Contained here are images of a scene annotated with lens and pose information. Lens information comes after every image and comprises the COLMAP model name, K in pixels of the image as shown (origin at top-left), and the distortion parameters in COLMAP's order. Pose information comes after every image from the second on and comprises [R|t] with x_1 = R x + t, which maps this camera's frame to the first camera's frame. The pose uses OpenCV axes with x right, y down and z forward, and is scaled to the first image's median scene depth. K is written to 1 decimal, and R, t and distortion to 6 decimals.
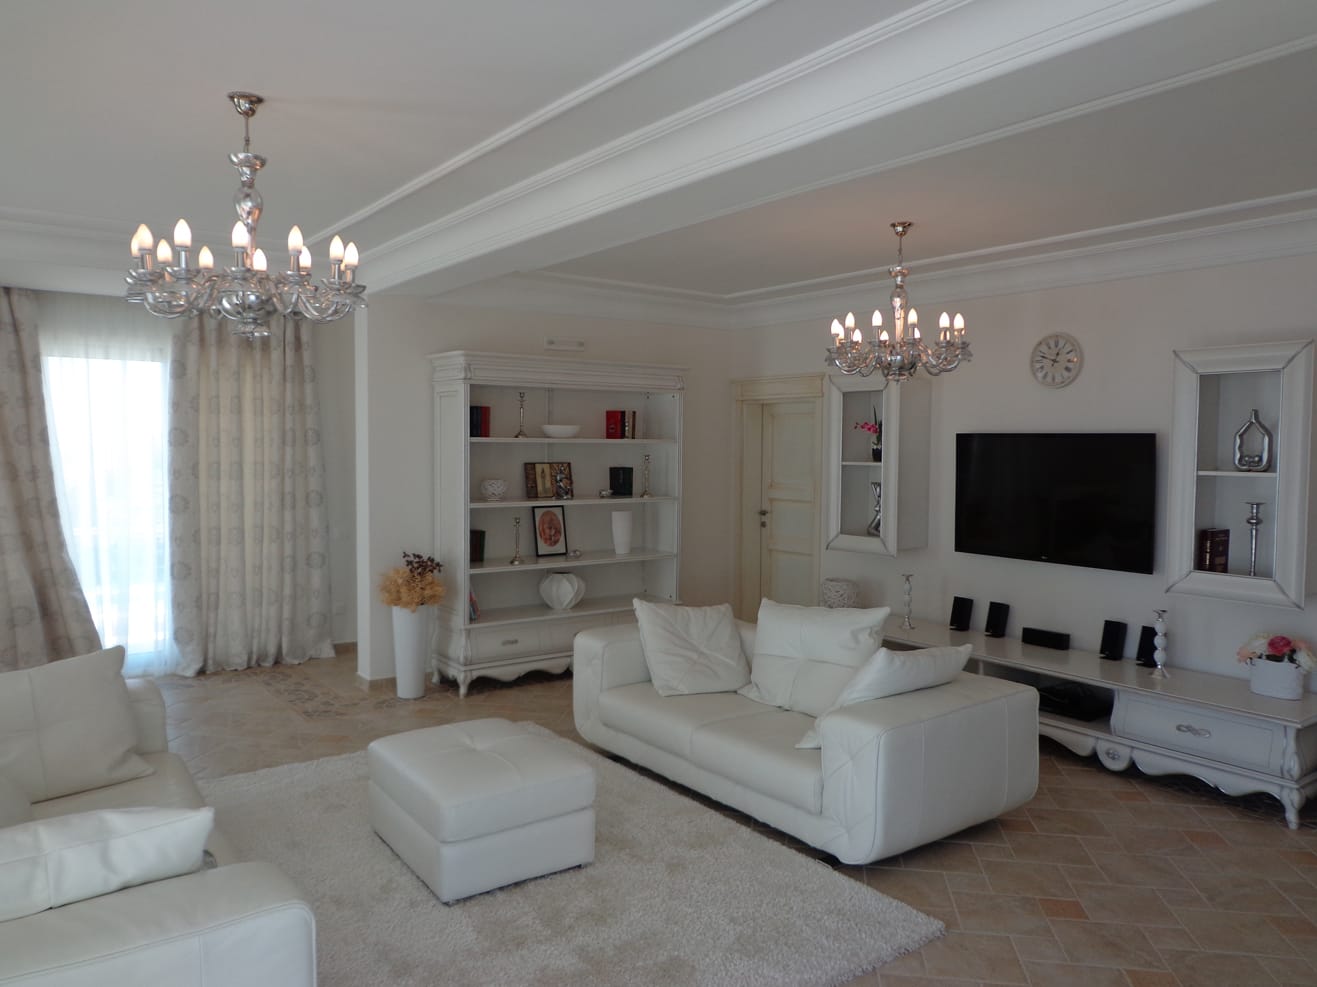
lens RADIAL K [[979.5, 0, 654.7], [0, 979.5, 498.1], [0, 0, 1]] dist [-0.008755, 0.025732]
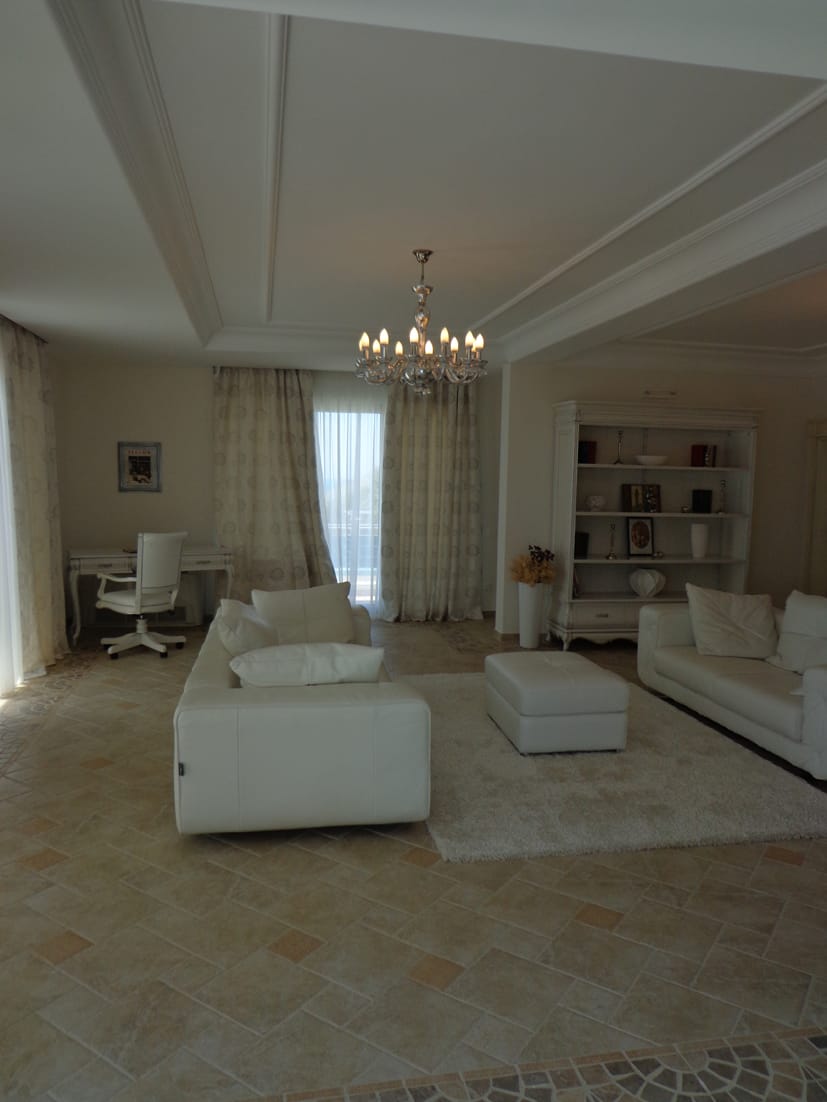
lens RADIAL K [[819.6, 0, 414.9], [0, 819.6, 548.3], [0, 0, 1]] dist [-0.008755, 0.025732]
pose [[0.907120, 0.048215, -0.418101, 0.094203], [-0.036974, 0.998705, 0.034950, 0.025855], [0.419244, -0.016245, 0.907728, -0.149164]]
